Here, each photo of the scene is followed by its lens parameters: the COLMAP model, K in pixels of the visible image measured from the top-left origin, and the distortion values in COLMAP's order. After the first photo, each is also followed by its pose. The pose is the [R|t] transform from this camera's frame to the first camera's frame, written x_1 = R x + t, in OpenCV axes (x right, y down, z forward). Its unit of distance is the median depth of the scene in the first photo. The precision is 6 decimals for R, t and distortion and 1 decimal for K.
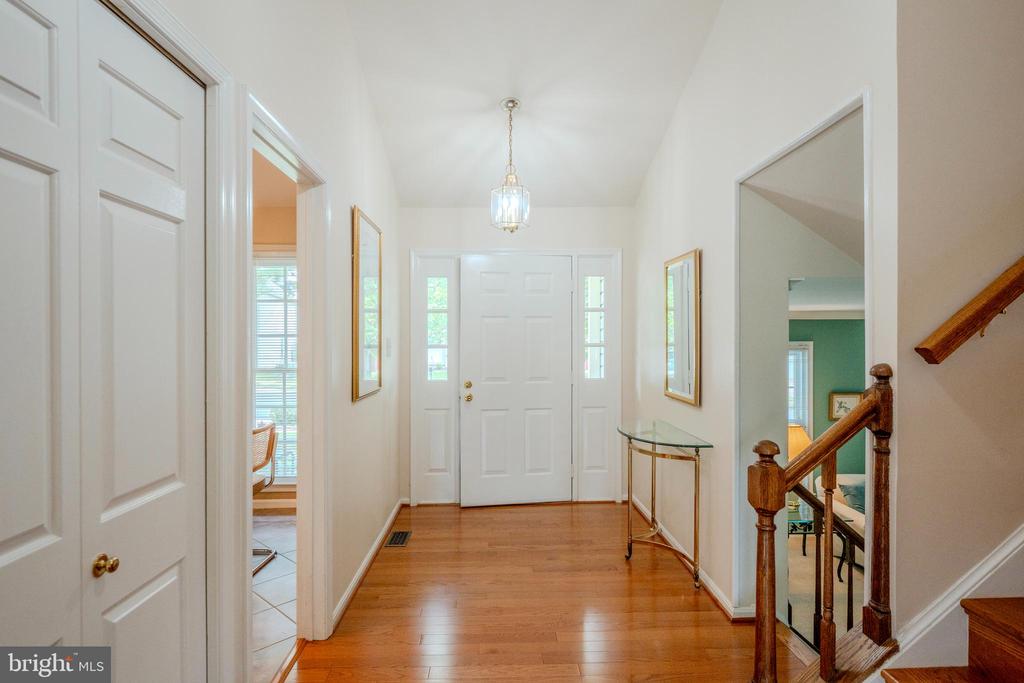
lens RADIAL K [[529.0, 0, 514.2], [0, 529.0, 344.2], [0, 0, 1]] dist [-0.003151, -0.000295]
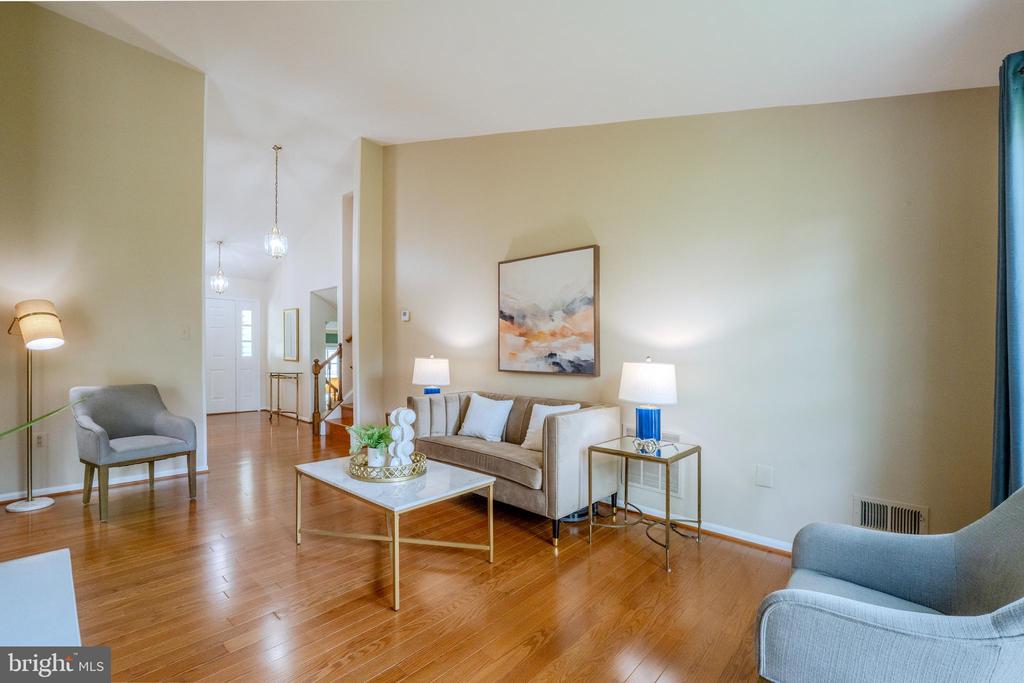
lens RADIAL K [[443.2, 0, 507.0], [0, 443.2, 345.4], [0, 0, 1]] dist [-0.021098, -0.000348]
pose [[0.688722, 0.001155, 0.725025, -0.592518], [0.004636, 0.999971, -0.005997, 0.047644], [-0.725011, 0.007492, 0.688697, -1.449306]]
